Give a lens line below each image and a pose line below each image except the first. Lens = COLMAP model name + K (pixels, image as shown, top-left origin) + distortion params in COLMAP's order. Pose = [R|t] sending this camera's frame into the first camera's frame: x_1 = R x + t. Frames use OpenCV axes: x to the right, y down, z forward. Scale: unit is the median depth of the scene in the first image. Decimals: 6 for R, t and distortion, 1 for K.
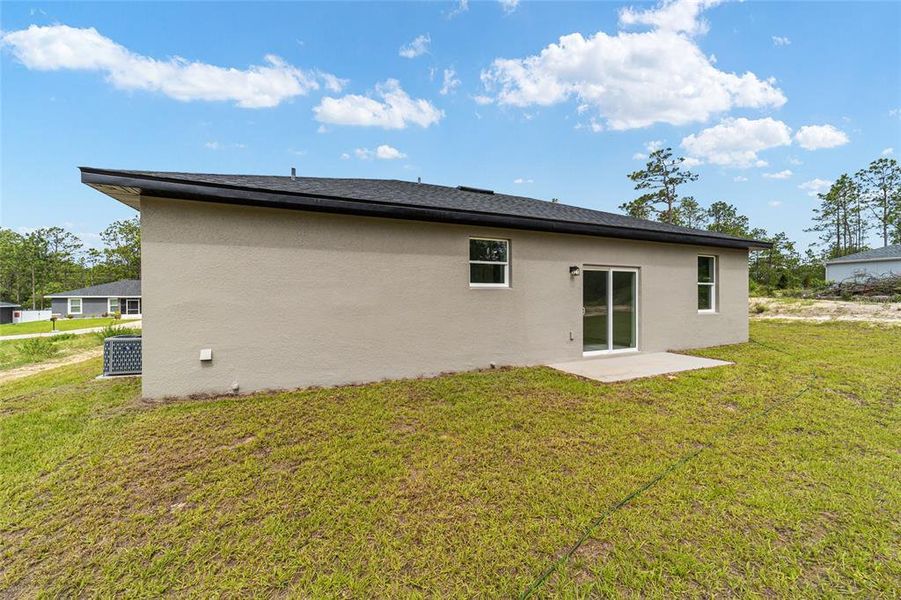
lens RADIAL K [[346.1, 0, 449.2], [0, 346.1, 296.1], [0, 0, 1]] dist [-0.021617, 0.010294]
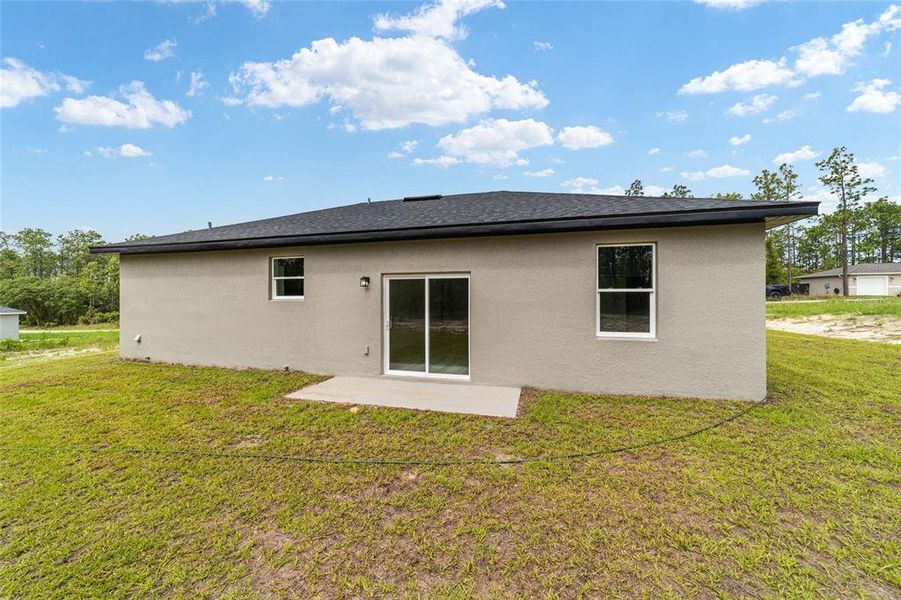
lens RADIAL K [[347.7, 0, 450.5], [0, 347.7, 293.4], [0, 0, 1]] dist [-0.024107, 0.011153]
pose [[0.776874, -0.006585, -0.629622, 1.042198], [0.000033, 0.999946, -0.010418, -0.028501], [0.629656, 0.008073, 0.776832, 0.374091]]
